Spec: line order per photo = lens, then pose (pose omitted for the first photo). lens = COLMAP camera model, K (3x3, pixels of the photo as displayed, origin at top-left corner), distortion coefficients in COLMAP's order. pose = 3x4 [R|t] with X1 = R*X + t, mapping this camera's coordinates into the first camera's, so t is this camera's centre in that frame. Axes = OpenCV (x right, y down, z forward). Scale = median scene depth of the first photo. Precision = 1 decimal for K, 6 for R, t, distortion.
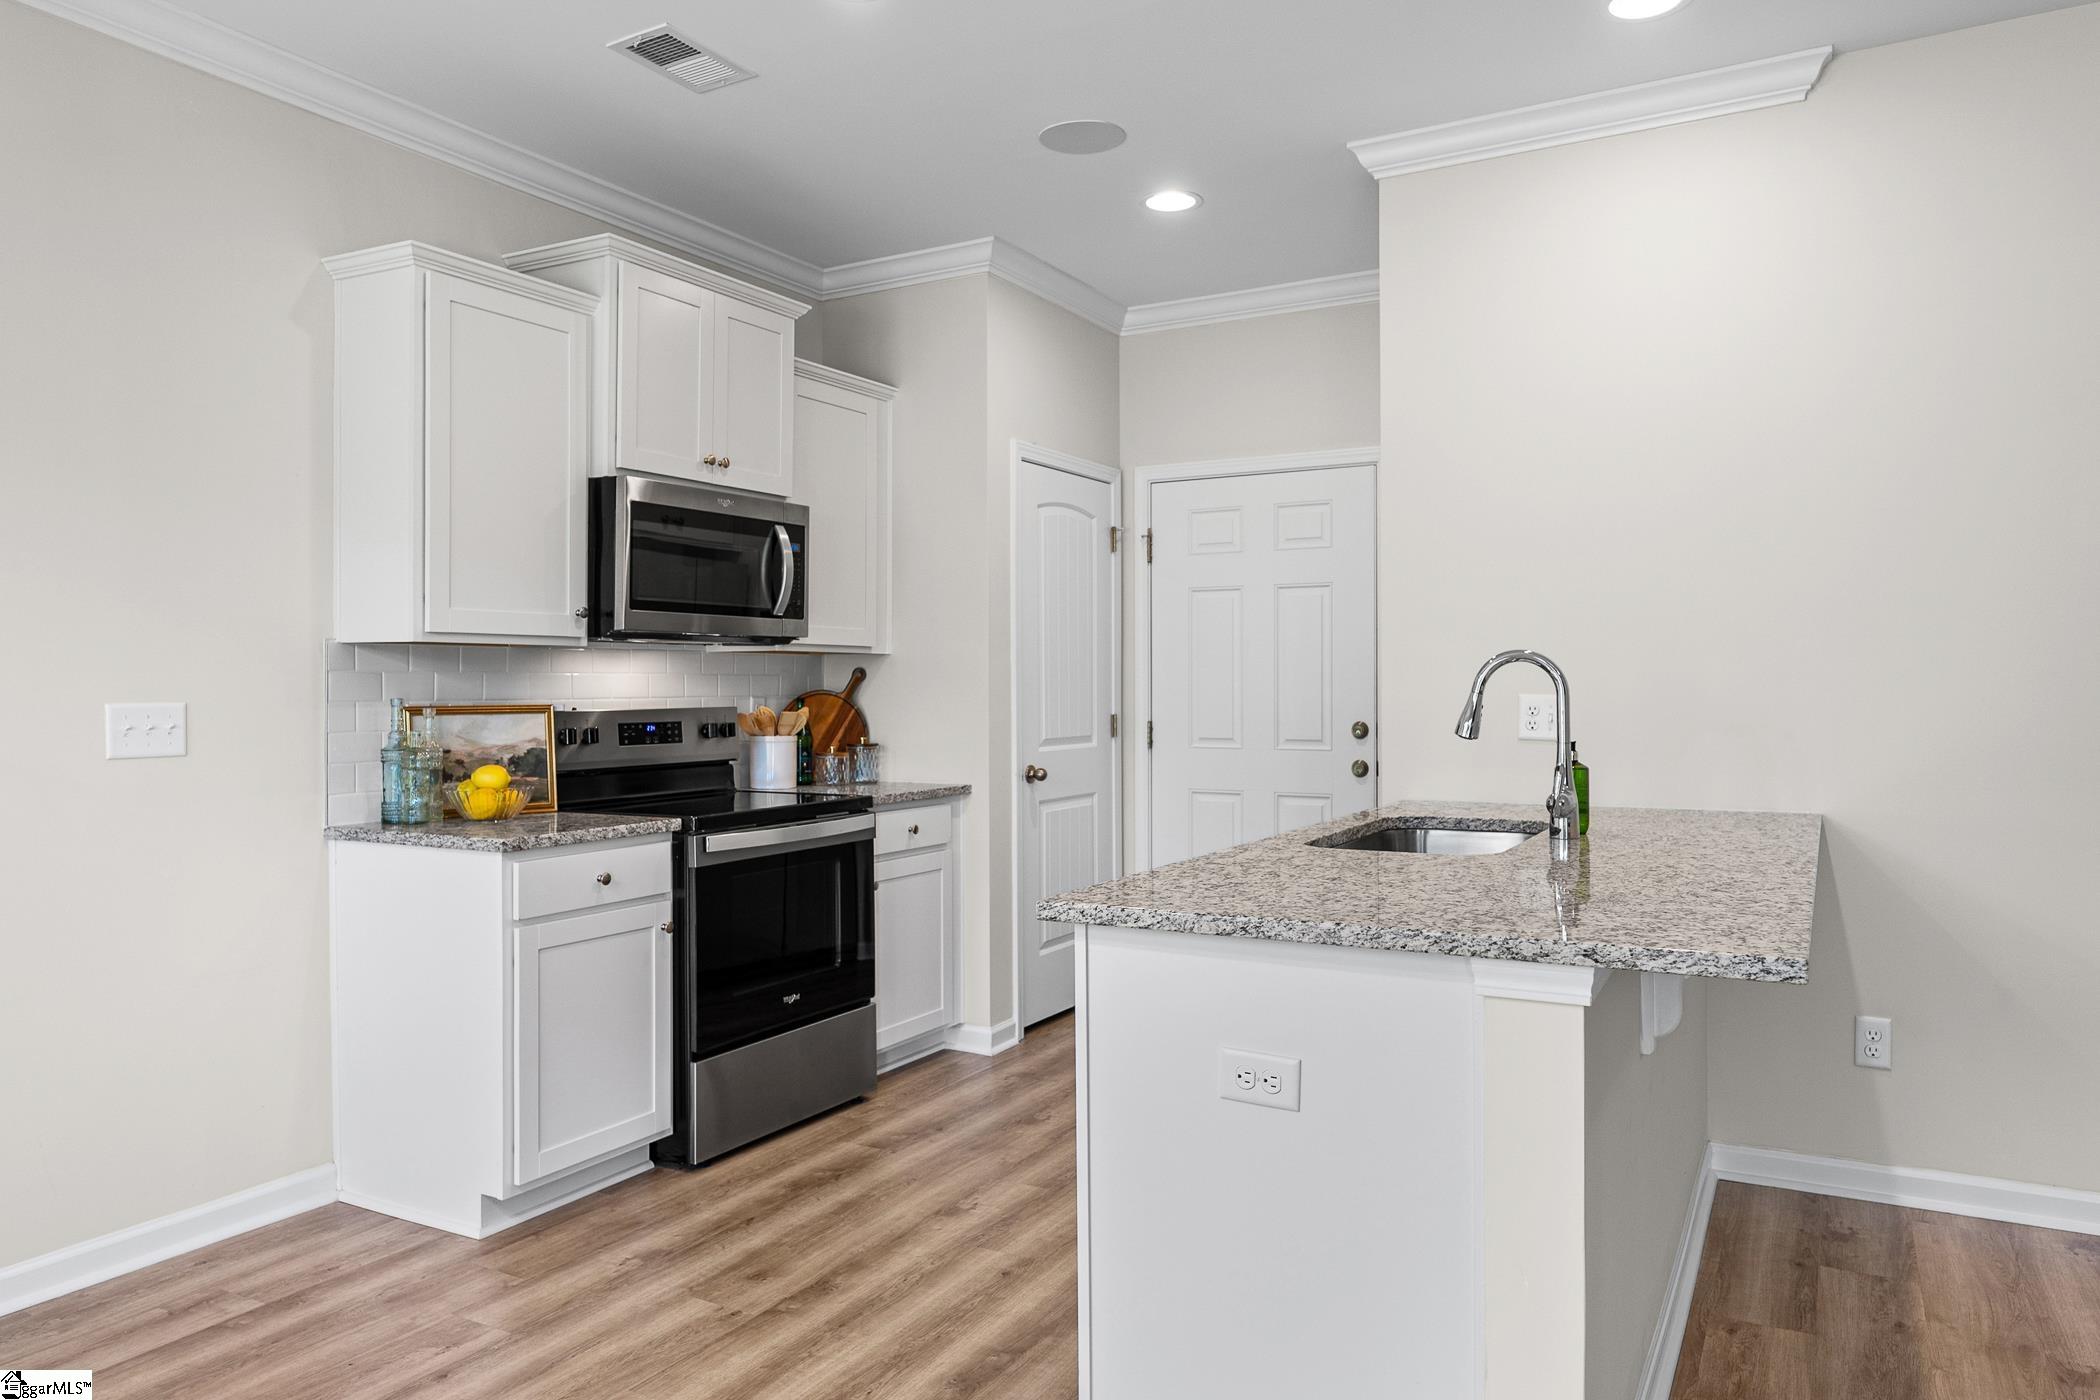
lens RADIAL K [[1398.4, 0, 1054.0], [0, 1398.4, 749.1], [0, 0, 1]] dist [0.002386, 0.000283]
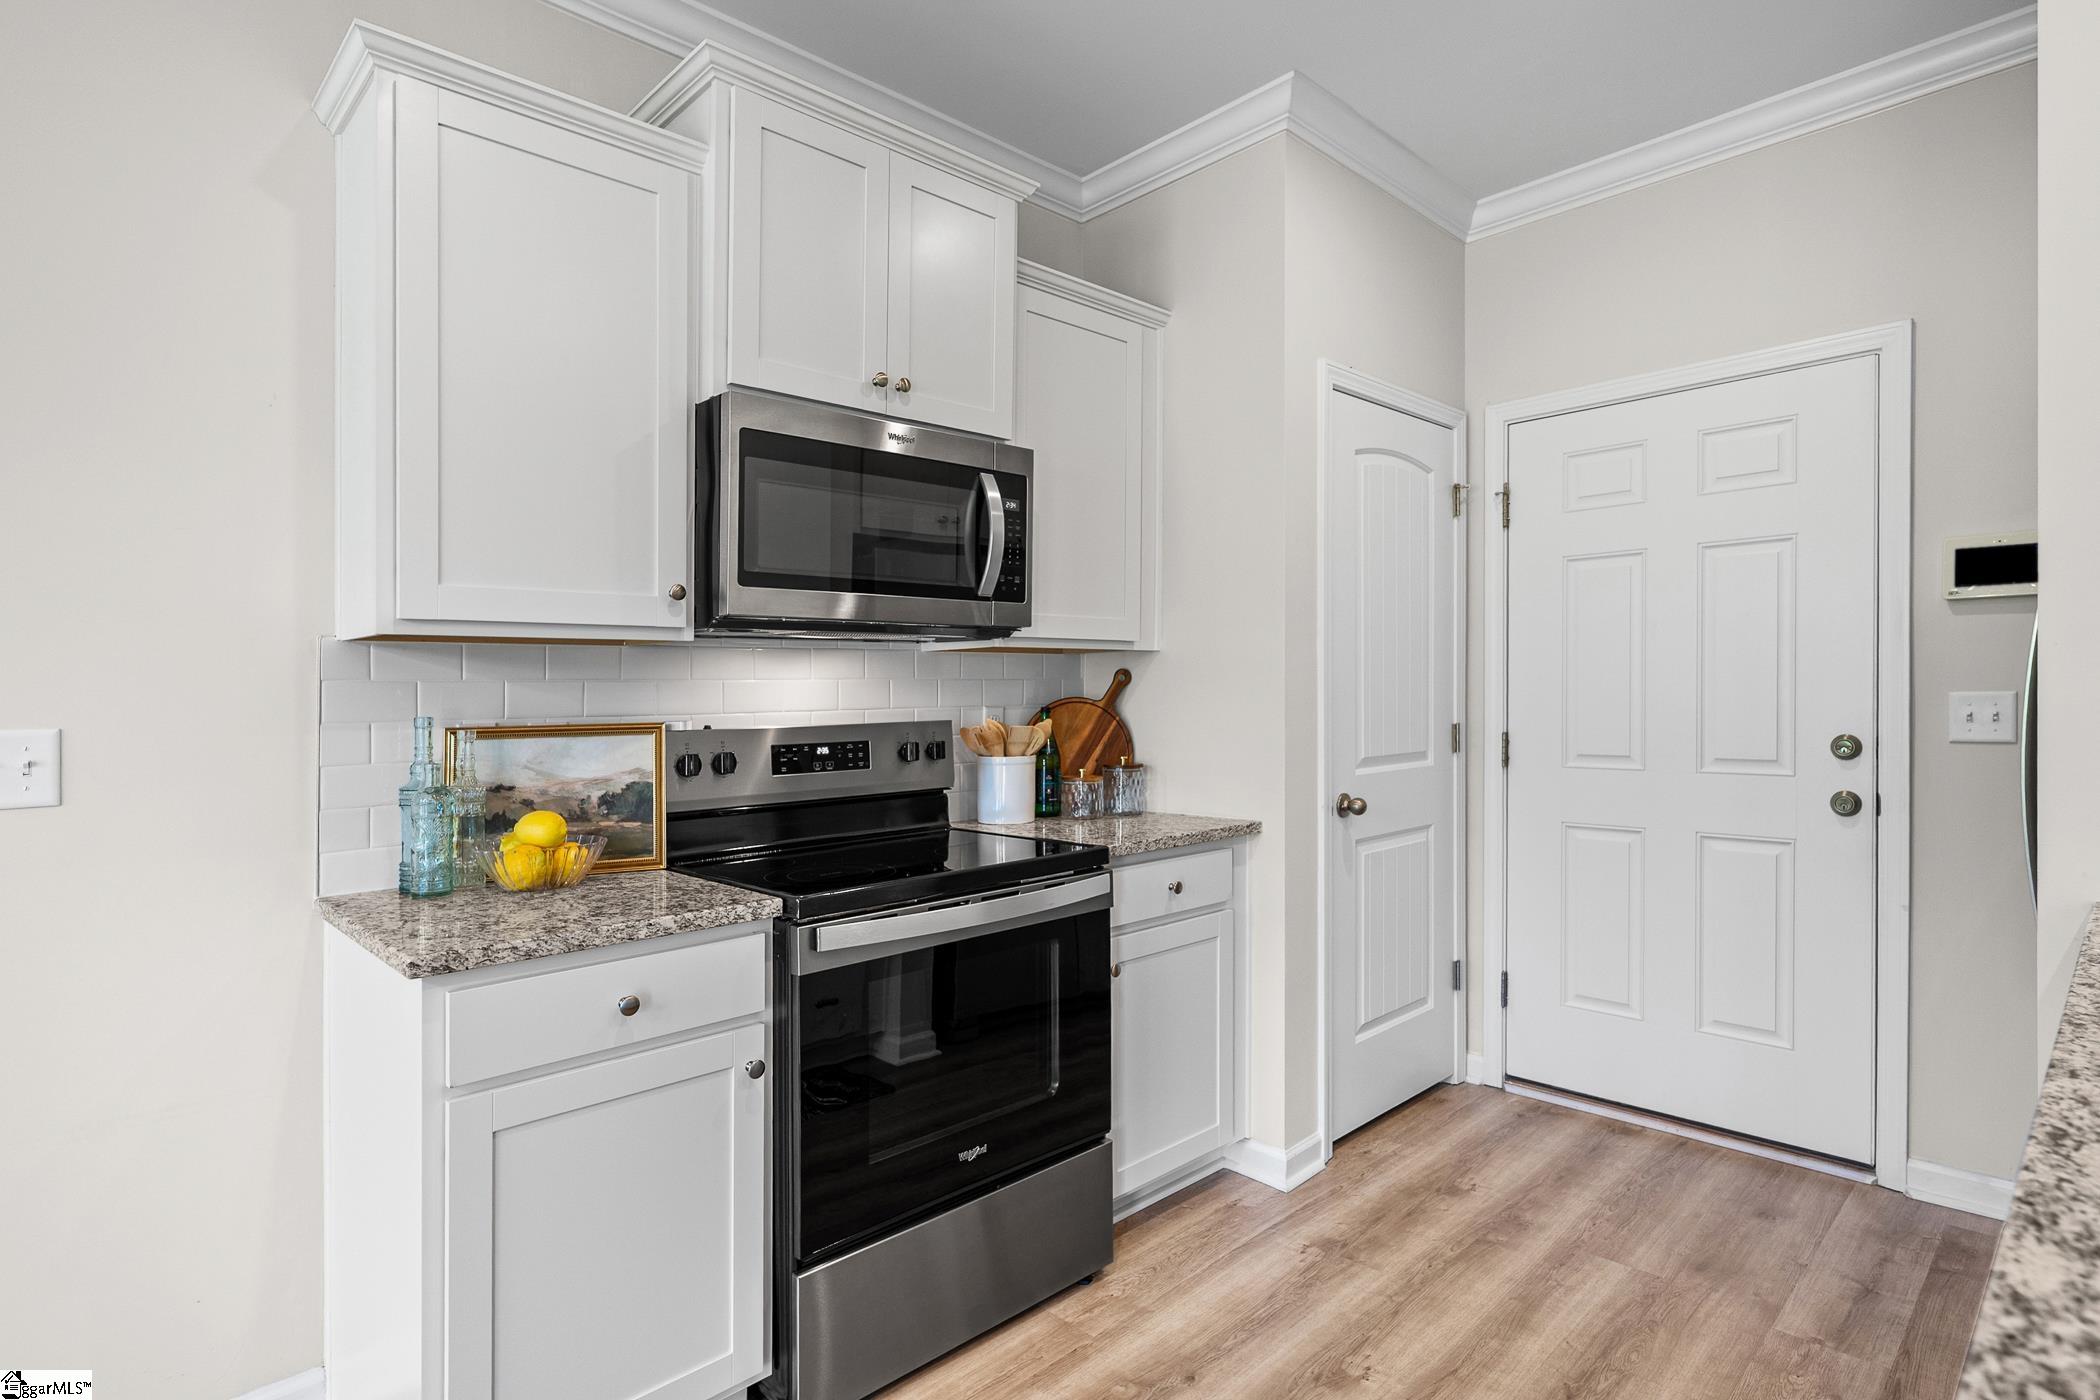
lens RADIAL K [[1071.4, 0, 1046.6], [0, 1071.4, 753.3], [0, 0, 1]] dist [-0.001917, -0.000037]
pose [[0.956834, 0.004344, -0.290602, -0.002697], [-0.000721, 0.999921, 0.012575, -0.019903], [0.290634, -0.011822, 0.956761, 0.456543]]
